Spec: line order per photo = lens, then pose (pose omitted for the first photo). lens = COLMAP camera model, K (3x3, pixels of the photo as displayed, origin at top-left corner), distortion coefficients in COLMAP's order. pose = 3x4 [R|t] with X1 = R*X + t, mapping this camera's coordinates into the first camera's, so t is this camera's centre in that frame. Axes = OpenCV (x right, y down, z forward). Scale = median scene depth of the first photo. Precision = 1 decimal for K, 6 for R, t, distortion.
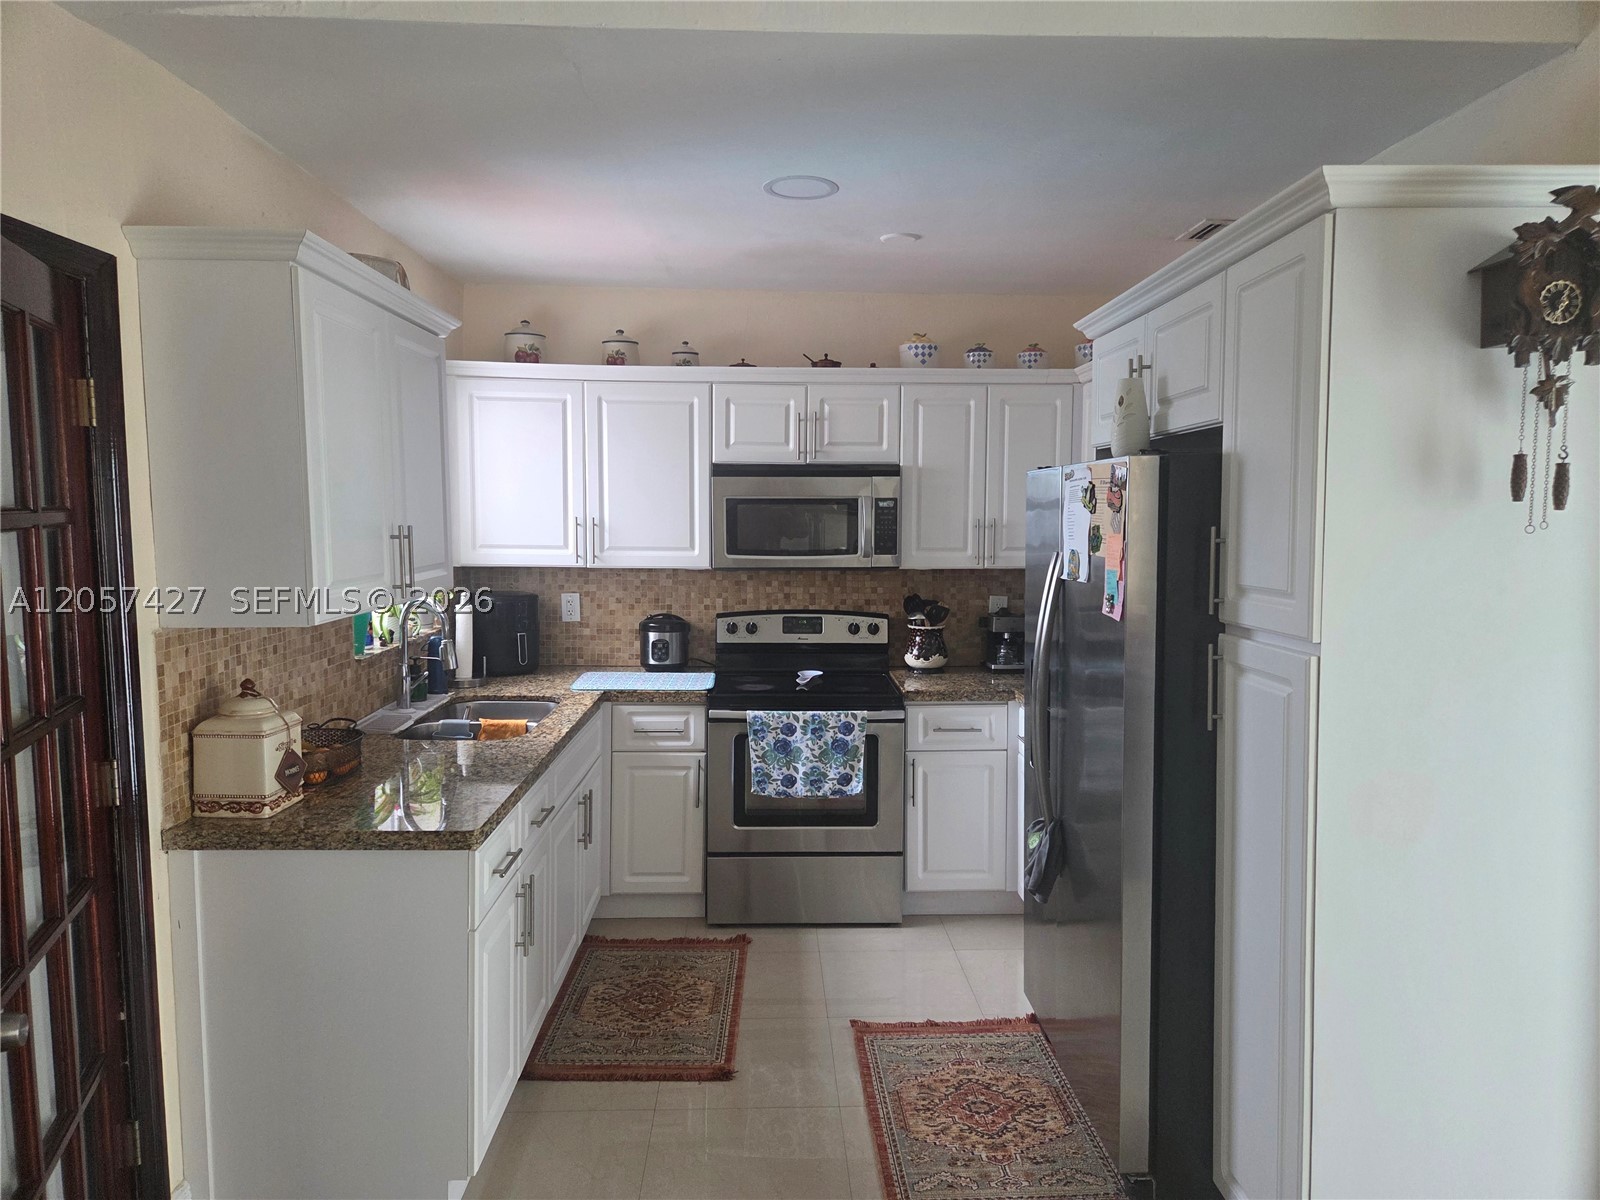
lens RADIAL K [[1069.7, 0, 818.6], [0, 1069.7, 599.2], [0, 0, 1]] dist [0.118906, -0.128840]
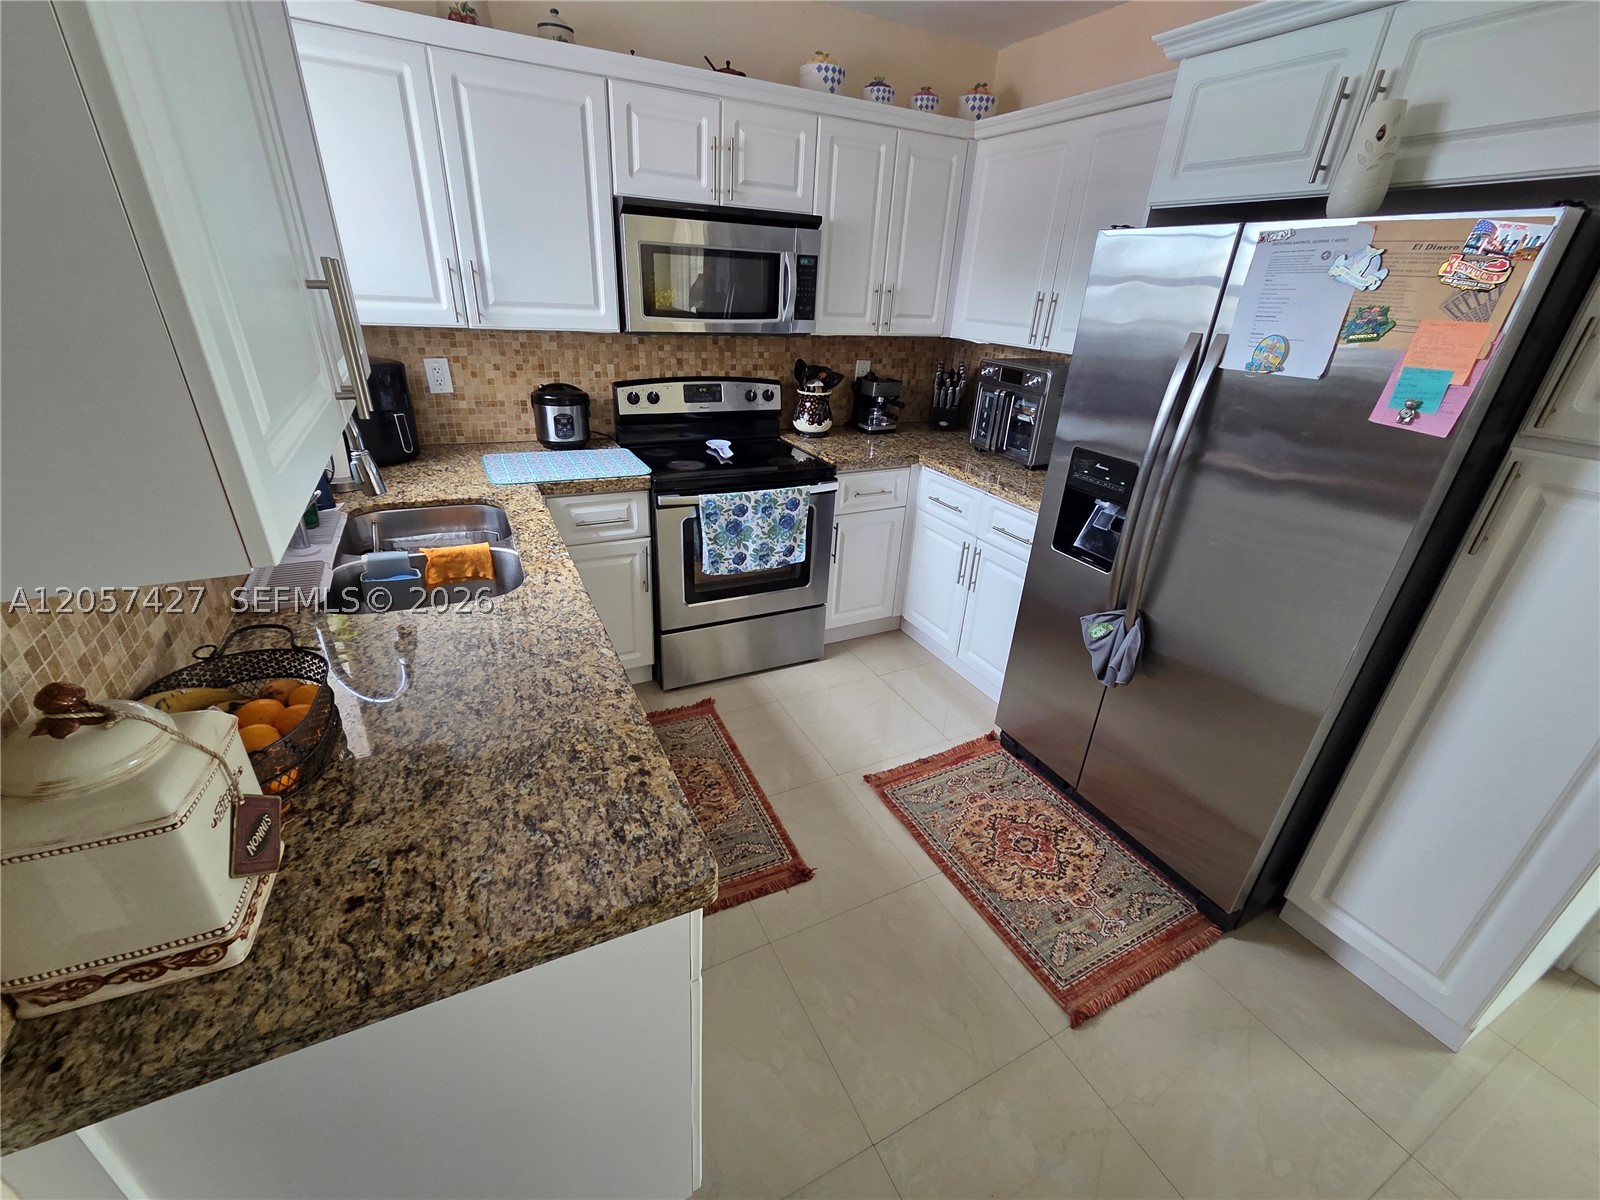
lens RADIAL K [[659.8, 0, 800.0], [0, 659.8, 600.0], [0, 0, 1]] dist [0.008765, -0.001036]
pose [[0.913125, -0.140140, 0.382837, -0.208436], [-0.010256, 0.930868, 0.365213, -0.023748], [-0.407551, -0.337411, 0.848561, 0.398960]]
